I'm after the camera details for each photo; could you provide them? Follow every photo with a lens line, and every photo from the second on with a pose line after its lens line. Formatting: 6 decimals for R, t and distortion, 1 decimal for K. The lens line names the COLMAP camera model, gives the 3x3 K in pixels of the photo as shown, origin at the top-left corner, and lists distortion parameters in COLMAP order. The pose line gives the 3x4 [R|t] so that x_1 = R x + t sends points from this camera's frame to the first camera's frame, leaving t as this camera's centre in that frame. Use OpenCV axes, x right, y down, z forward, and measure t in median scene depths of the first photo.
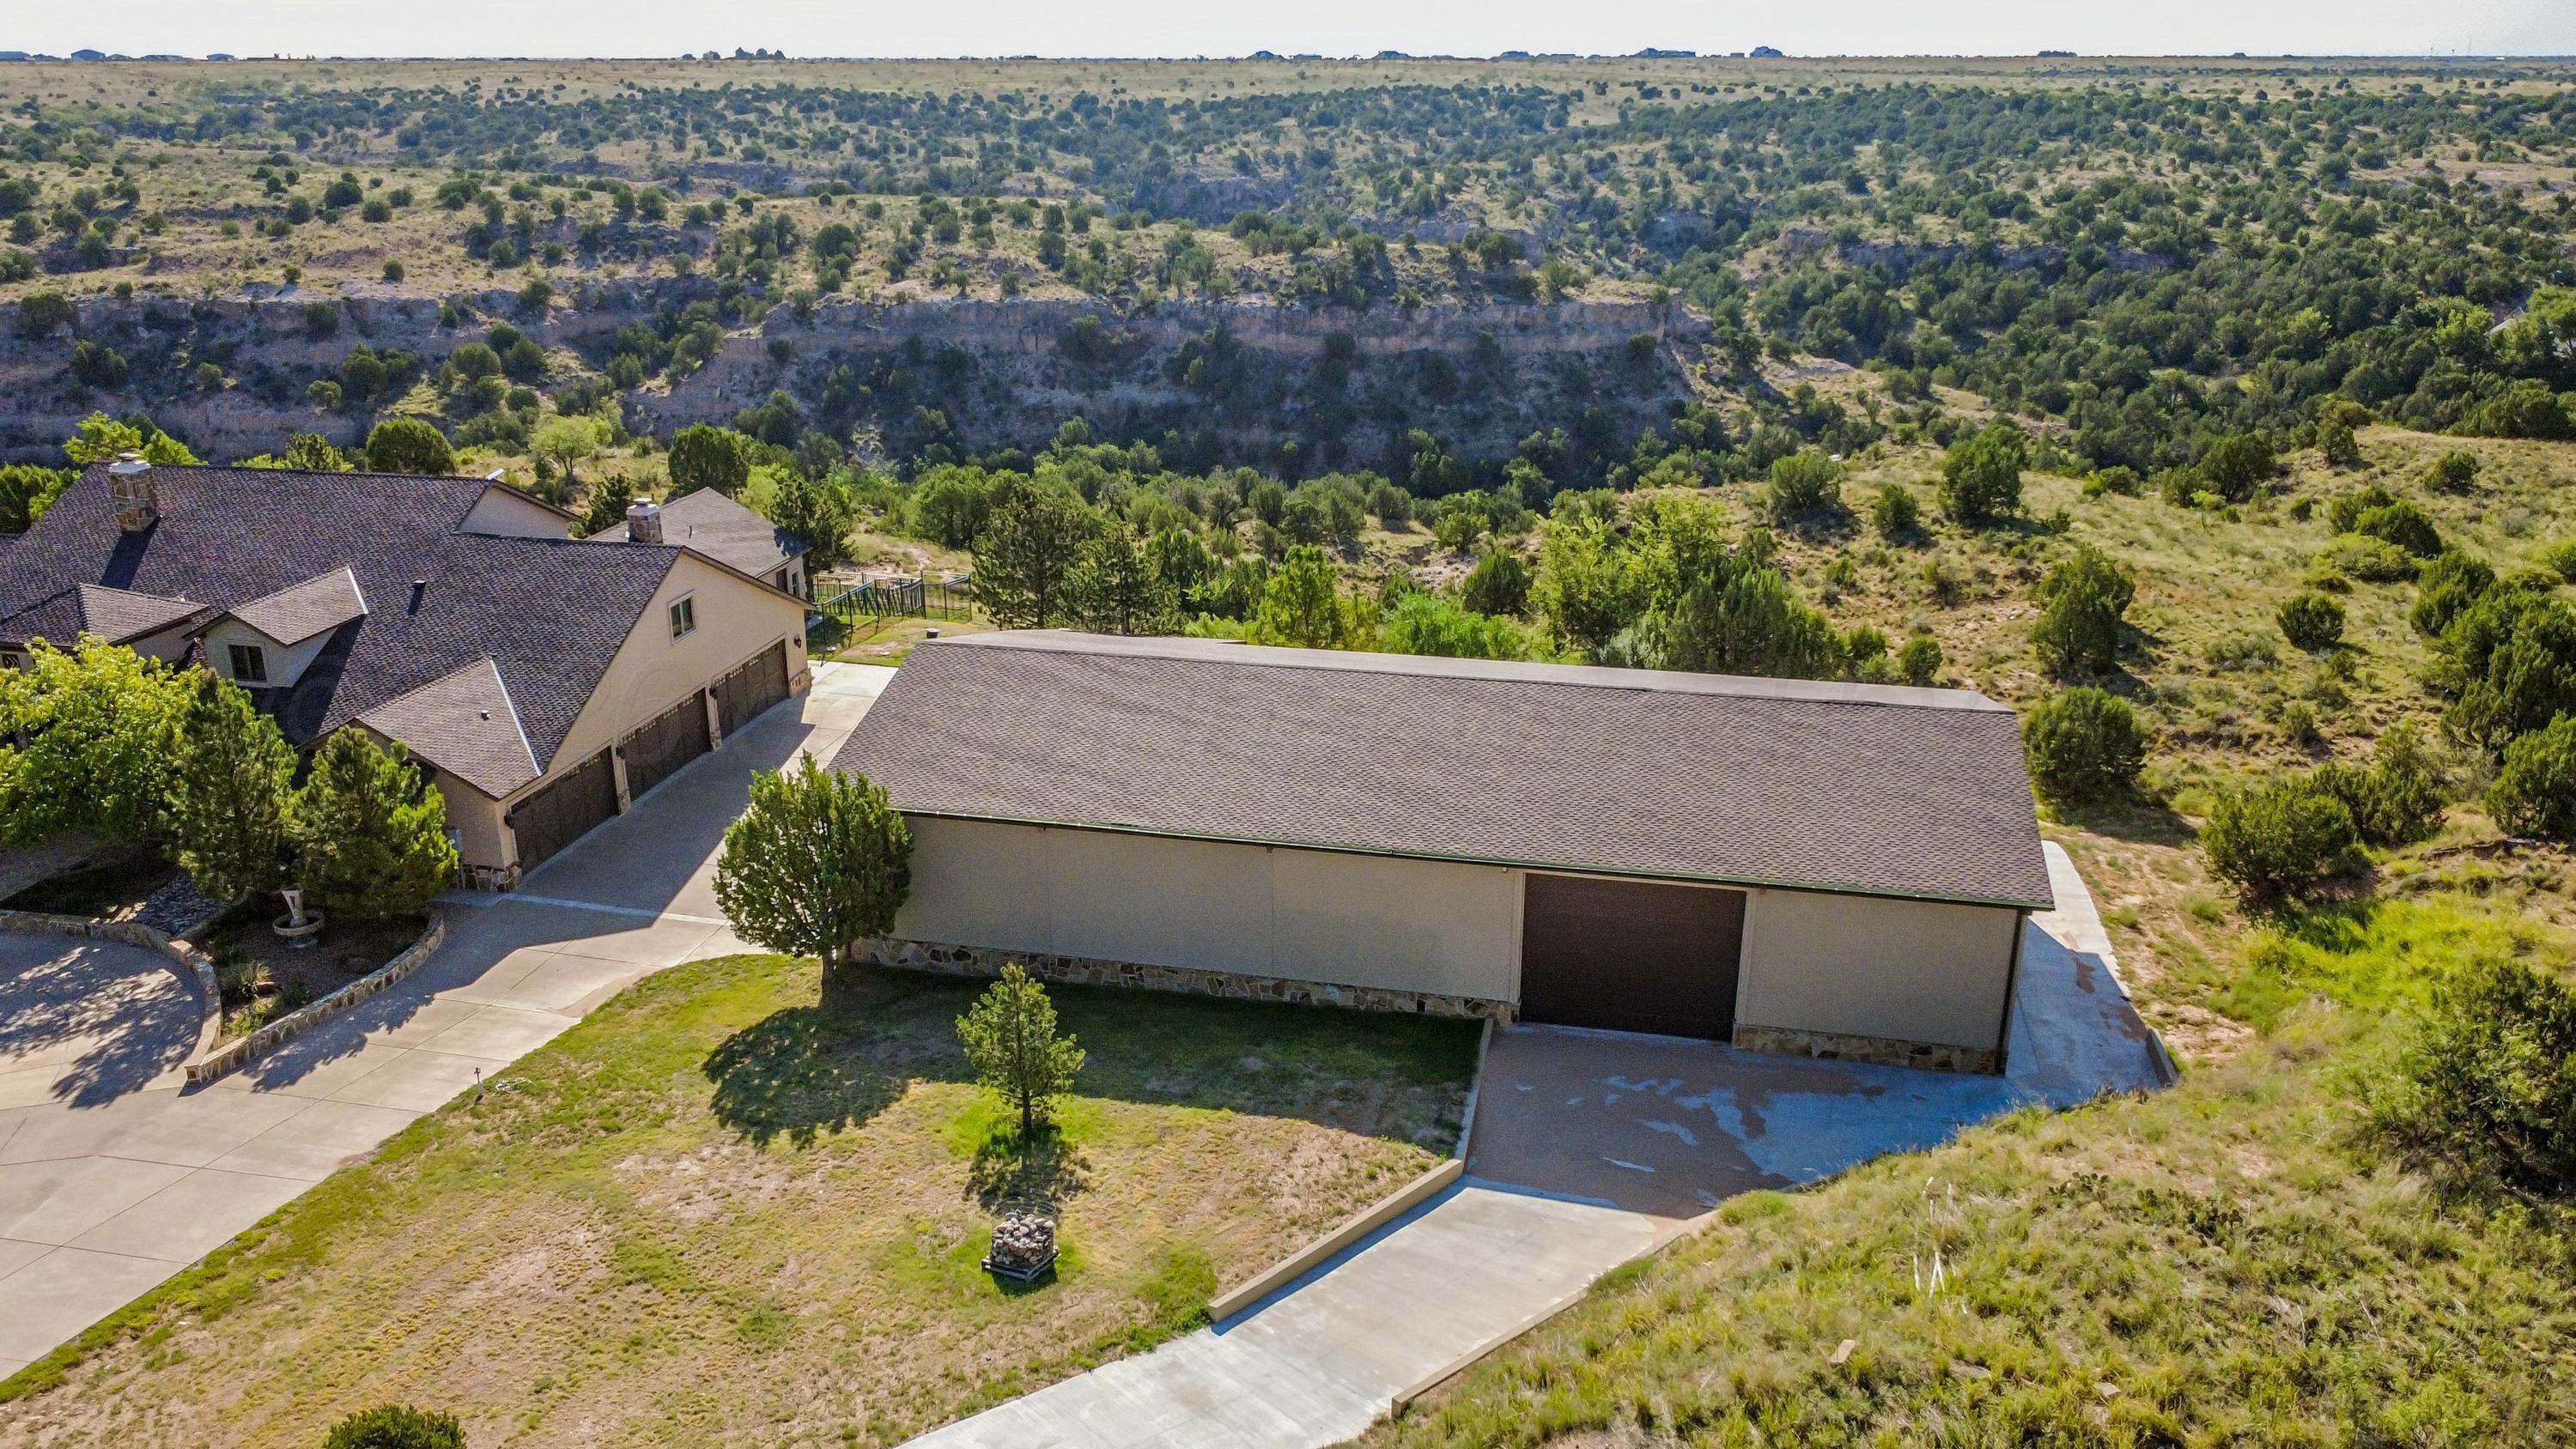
lens RADIAL K [[1878.3, 0, 1269.9], [0, 1878.3, 719.2], [0, 0, 1]] dist [0.000326, -0.008083]
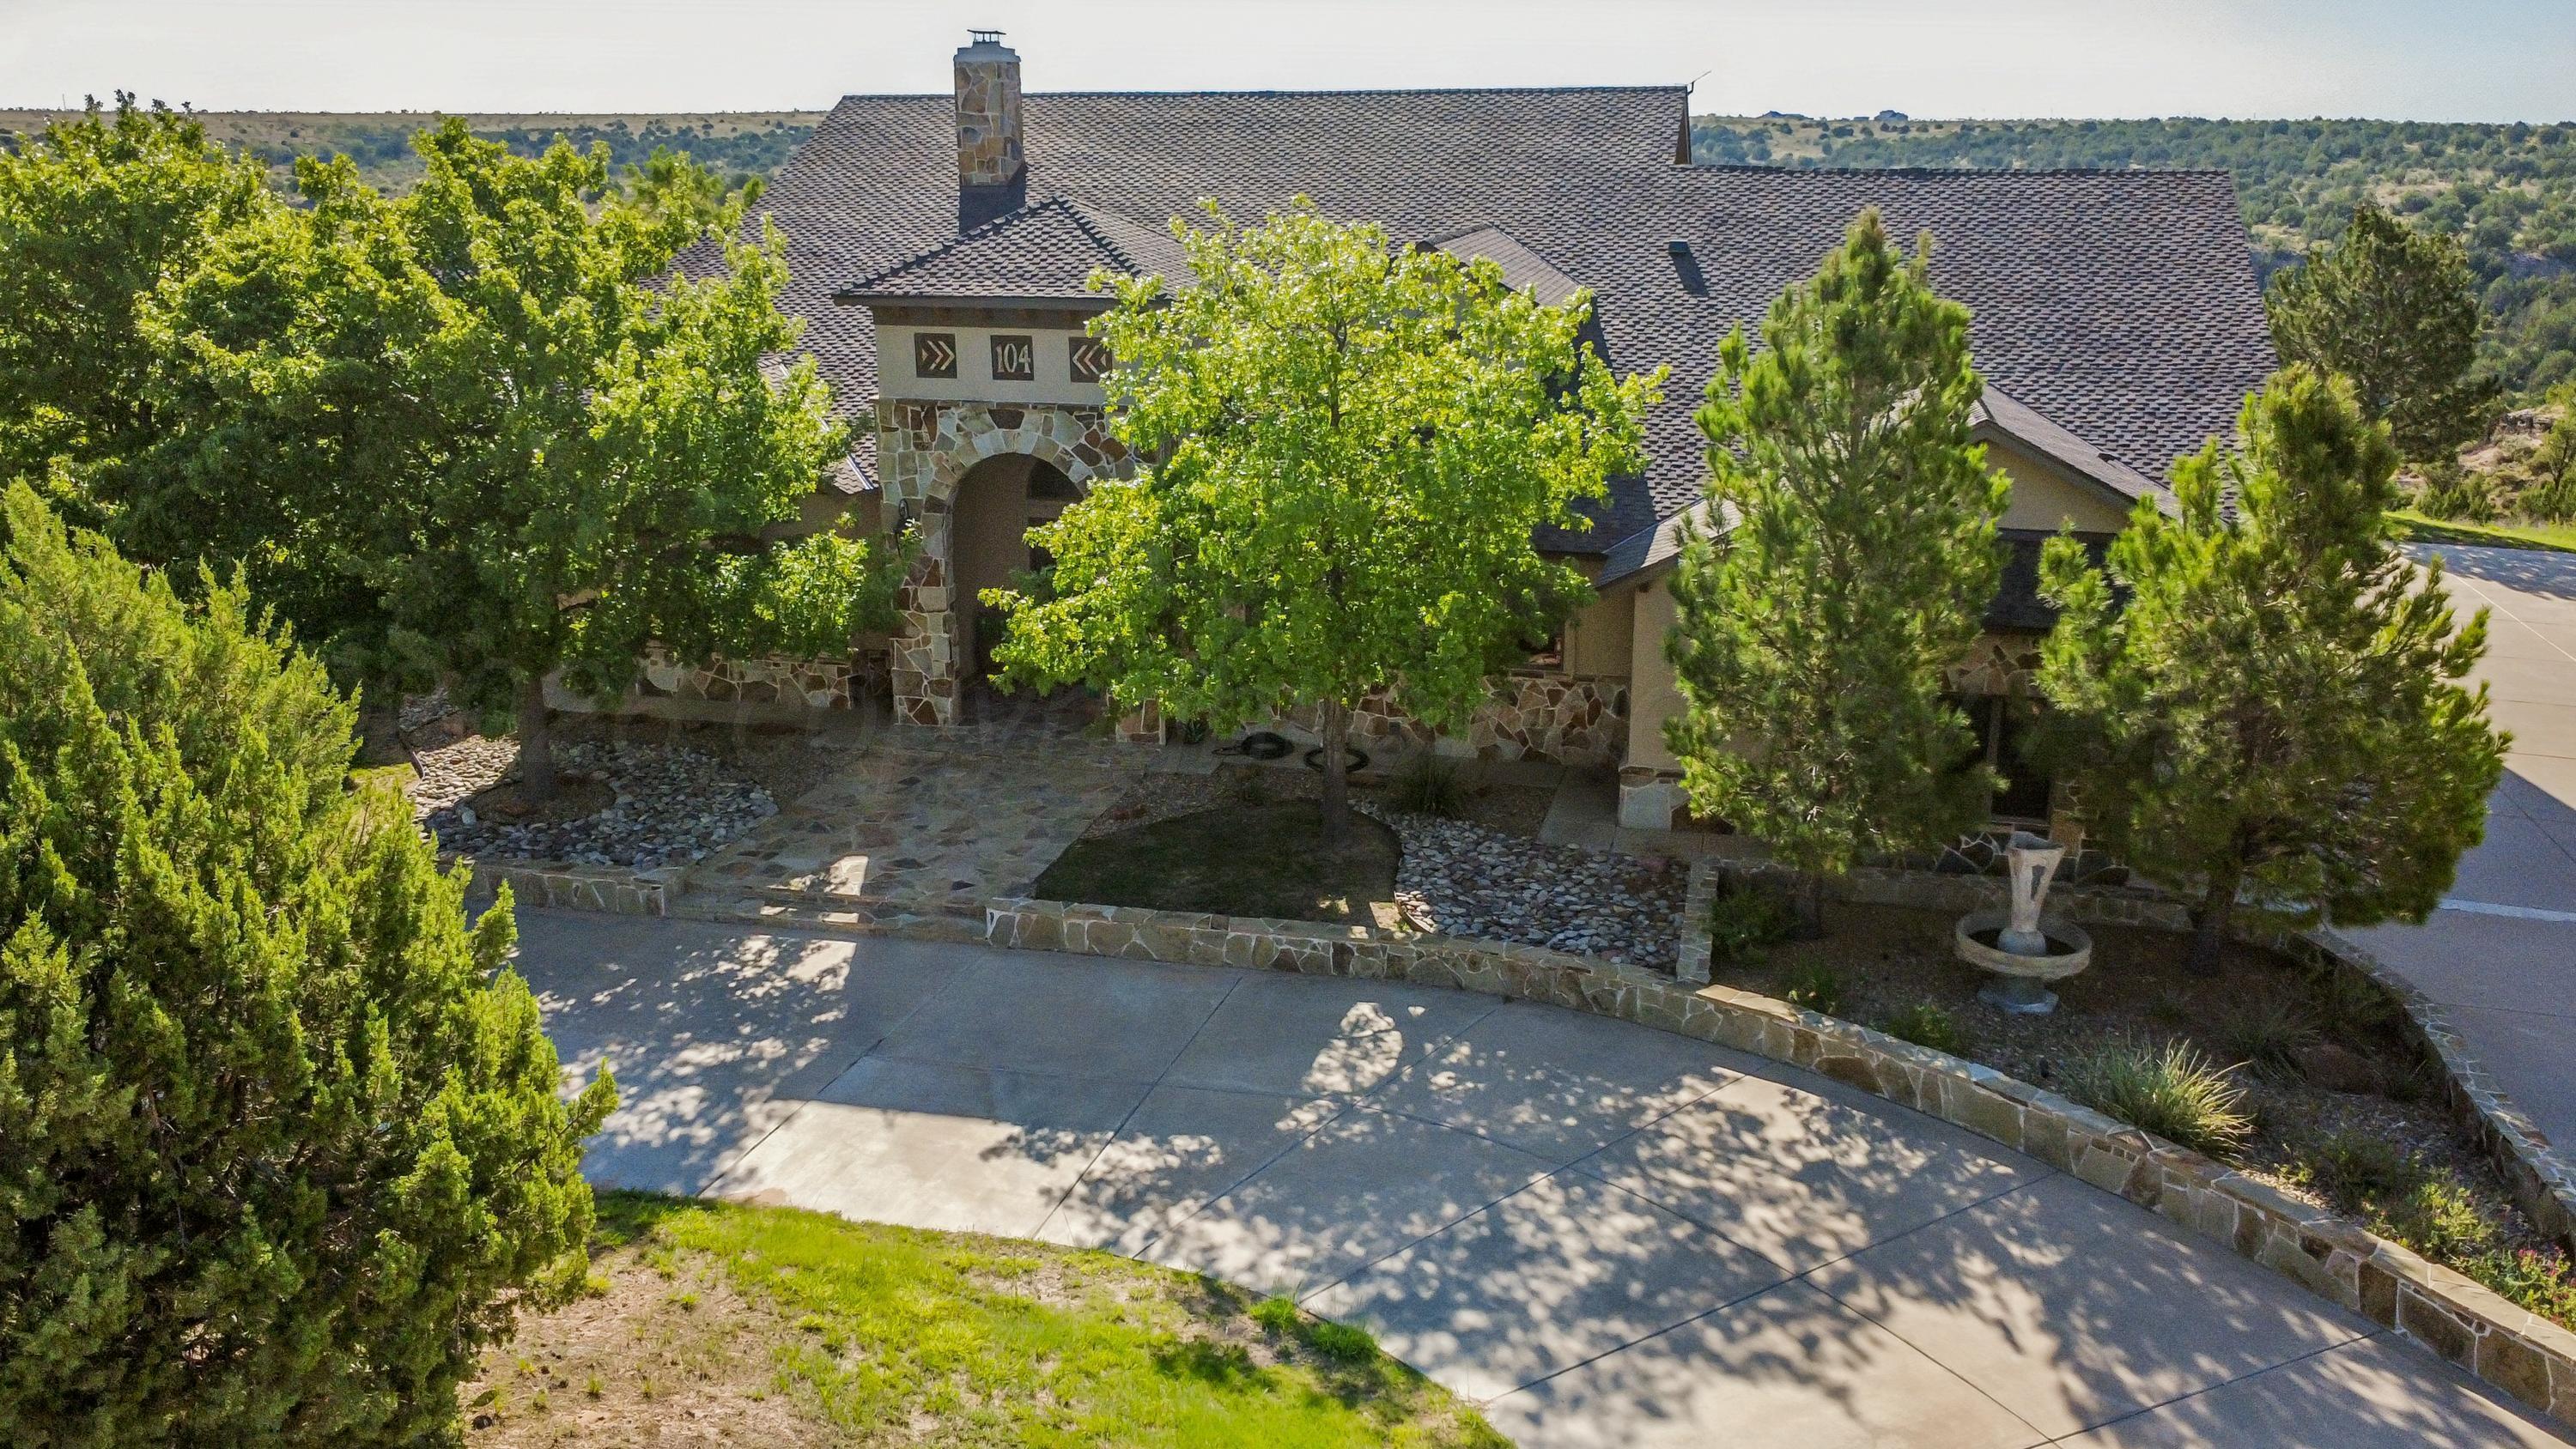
lens RADIAL K [[1912.1, 0, 1288.0], [0, 1912.1, 724.5], [0, 0, 1]] dist [0.000408, -0.001840]
pose [[0.999204, 0.010184, -0.038570, -0.129891], [-0.011608, 0.999253, -0.036867, 0.016624], [0.038166, 0.037285, 0.998576, 0.126849]]
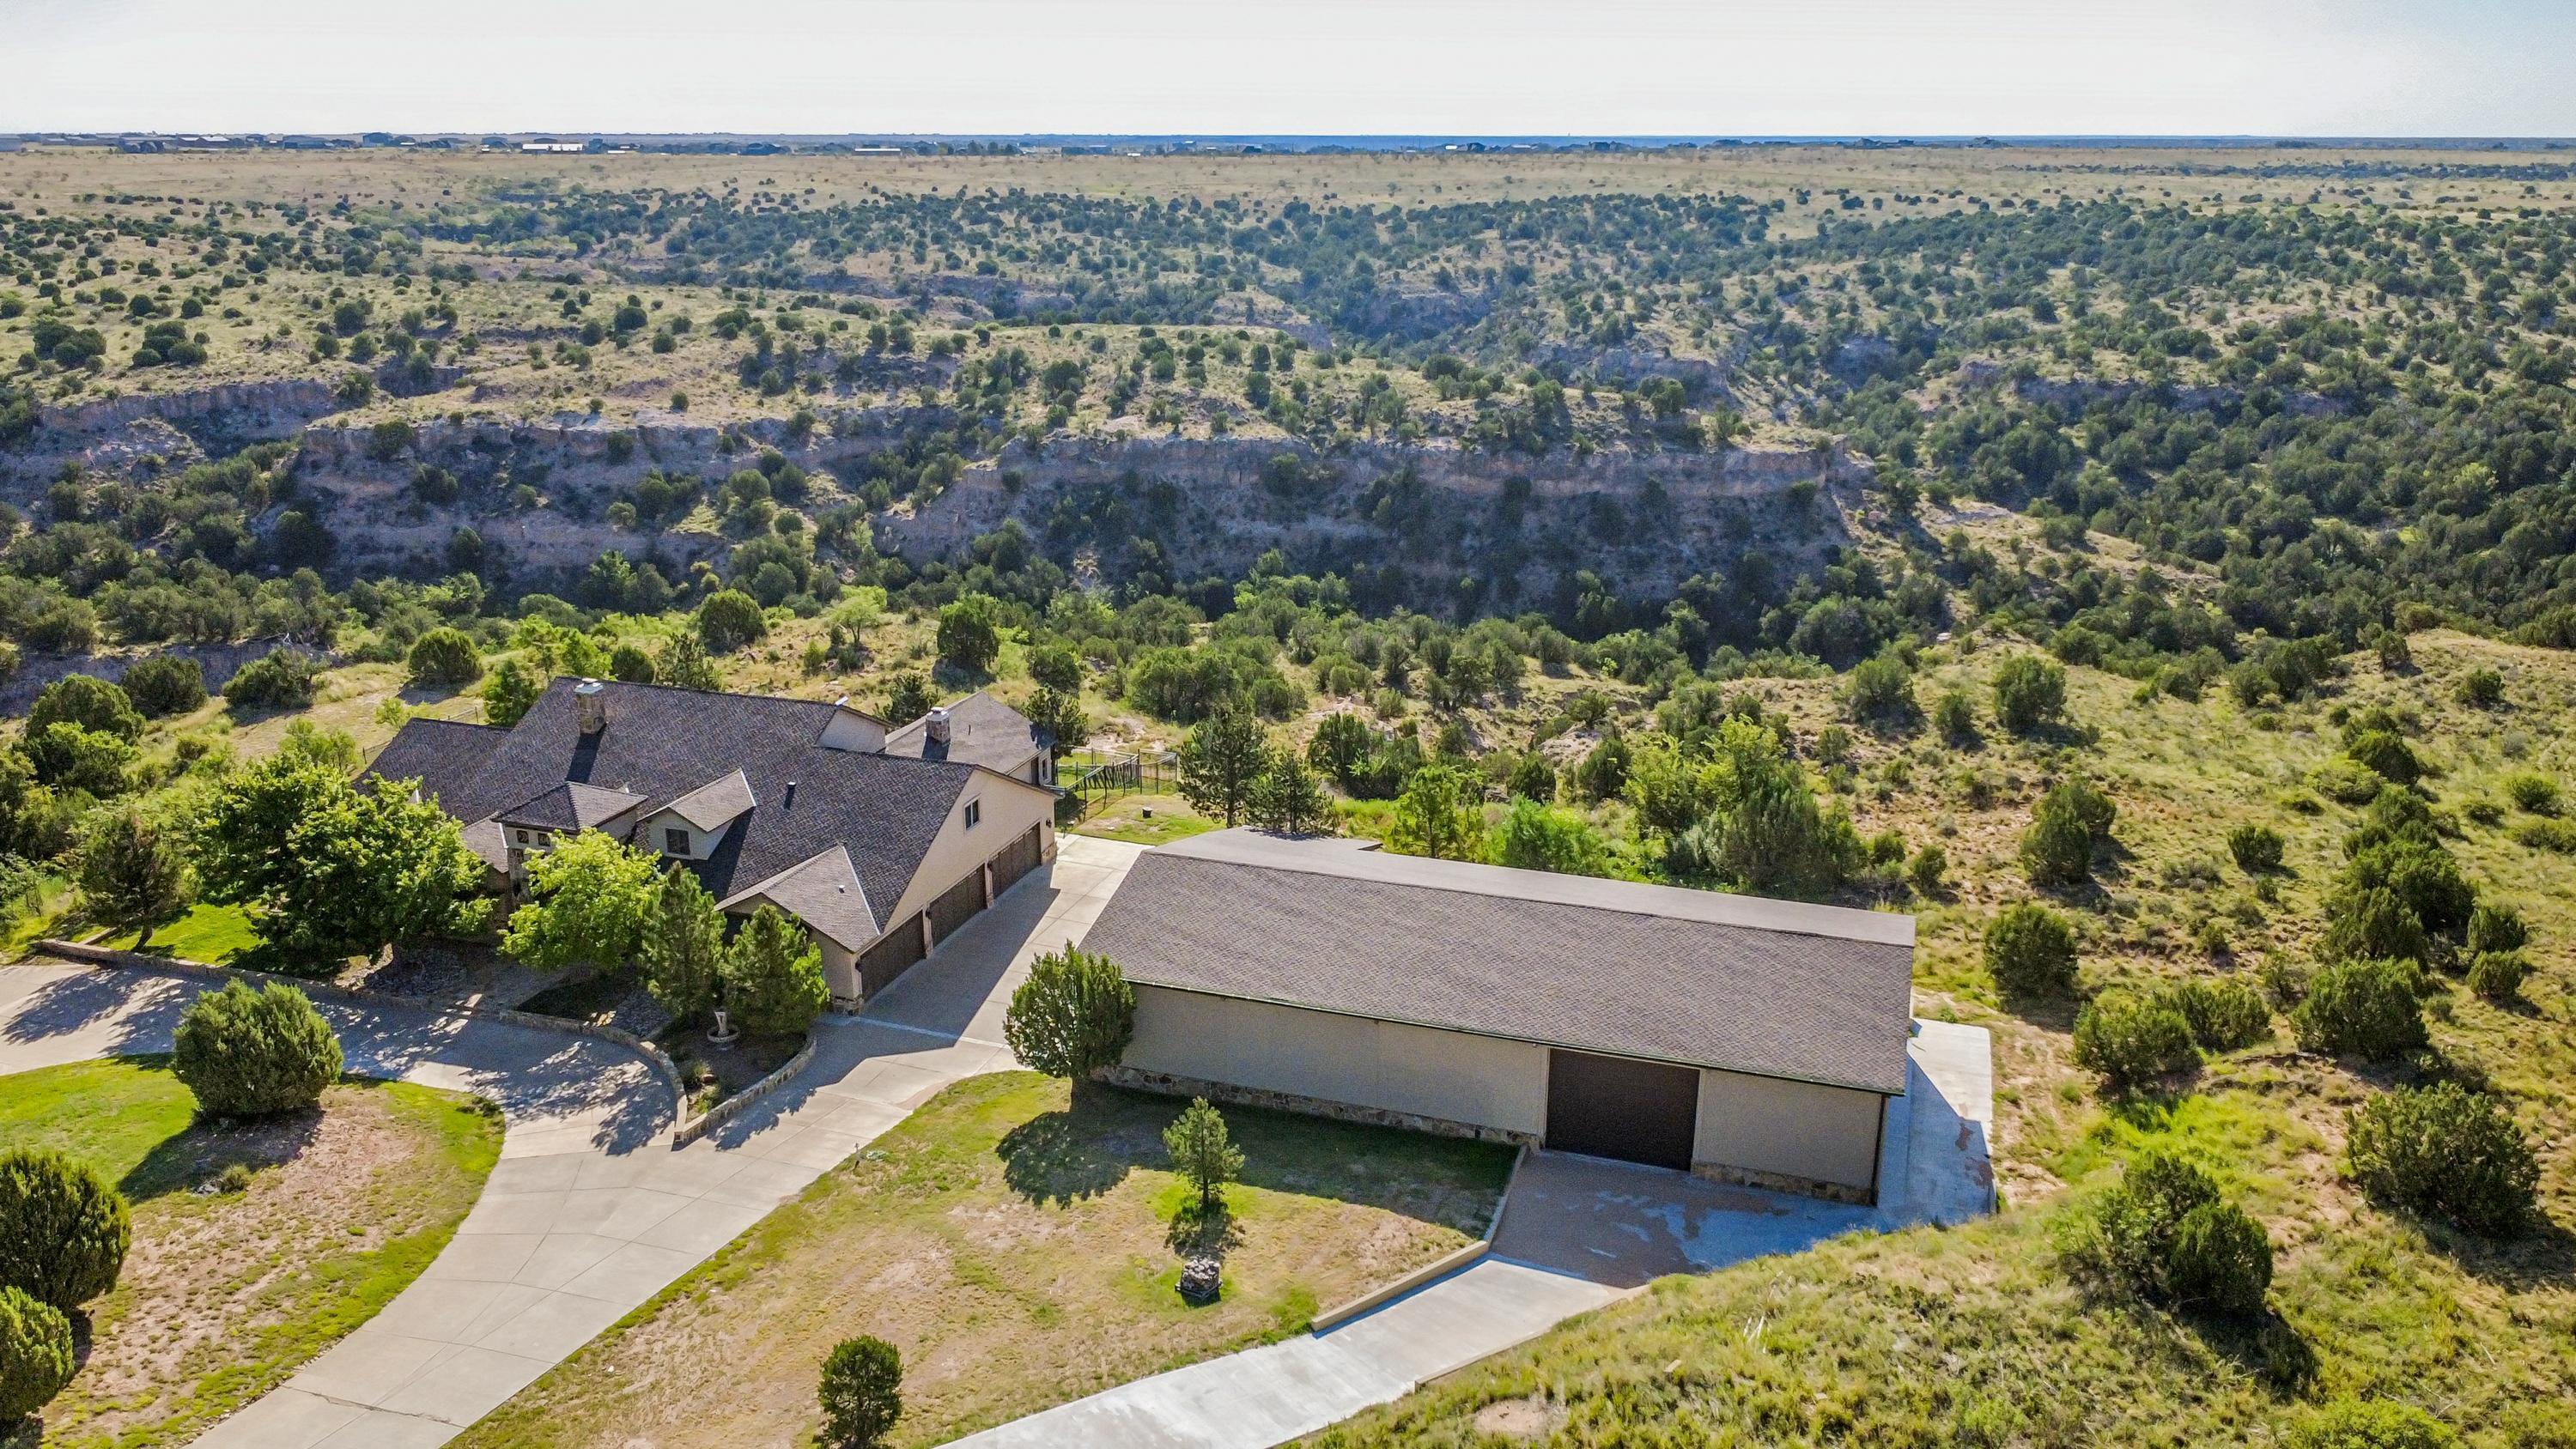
lens RADIAL K [[1878.3, 0, 1269.9], [0, 1878.3, 719.2], [0, 0, 1]] dist [0.000326, -0.008083]
pose [[0.994123, 0.033295, -0.103010, 0.011146], [-0.037183, 0.998658, -0.036052, -0.020399], [0.101671, 0.039670, 0.994027, -0.087977]]
